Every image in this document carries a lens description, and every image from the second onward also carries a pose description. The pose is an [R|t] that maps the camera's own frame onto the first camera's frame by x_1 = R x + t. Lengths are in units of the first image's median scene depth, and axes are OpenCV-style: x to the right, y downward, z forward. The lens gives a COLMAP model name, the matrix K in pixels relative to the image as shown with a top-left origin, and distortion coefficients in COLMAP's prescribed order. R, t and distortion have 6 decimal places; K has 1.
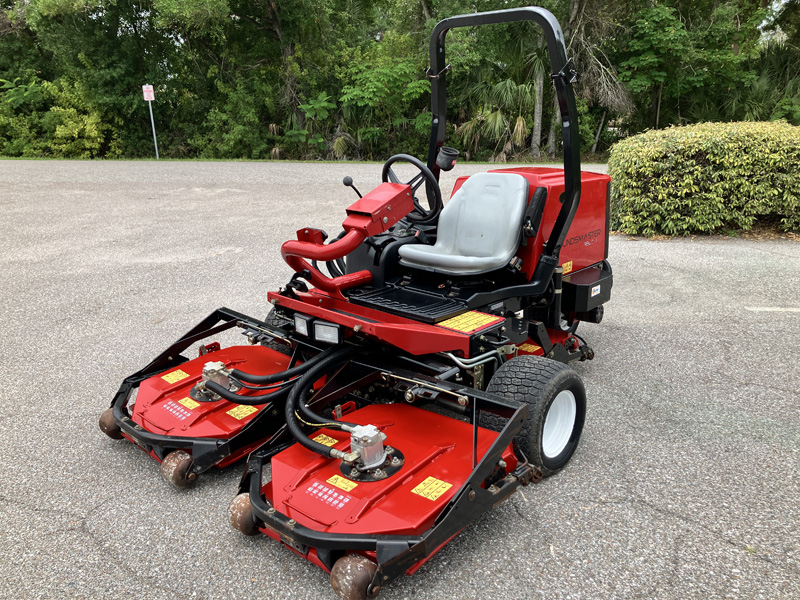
lens RADIAL K [[659.0, 0, 390.7], [0, 659.0, 300.5], [0, 0, 1]] dist [0.045087, -0.054152]
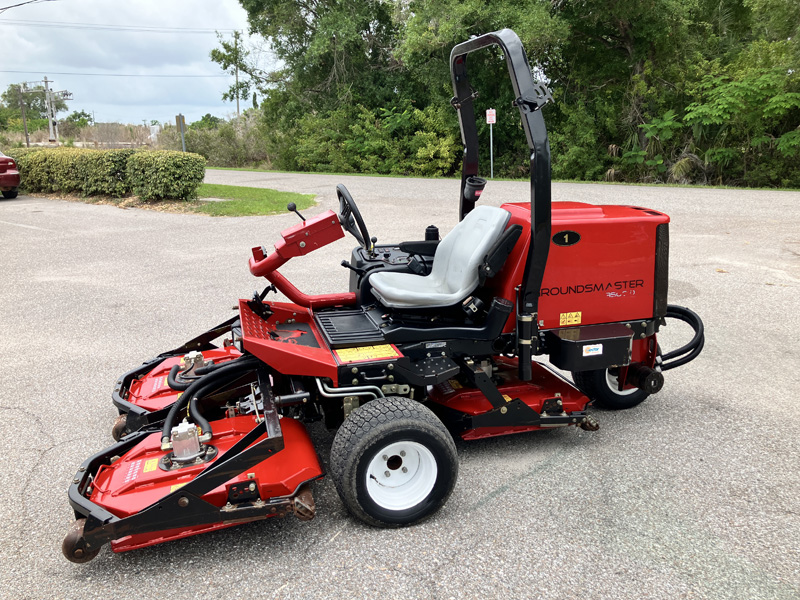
lens RADIAL K [[659.0, 0, 390.7], [0, 659.0, 300.5], [0, 0, 1]] dist [0.045087, -0.054152]
pose [[0.836322, 0.125455, -0.533692, 0.102190], [-0.140061, 0.990054, 0.013249, -0.009937], [0.530046, 0.063669, 0.845575, 0.026873]]
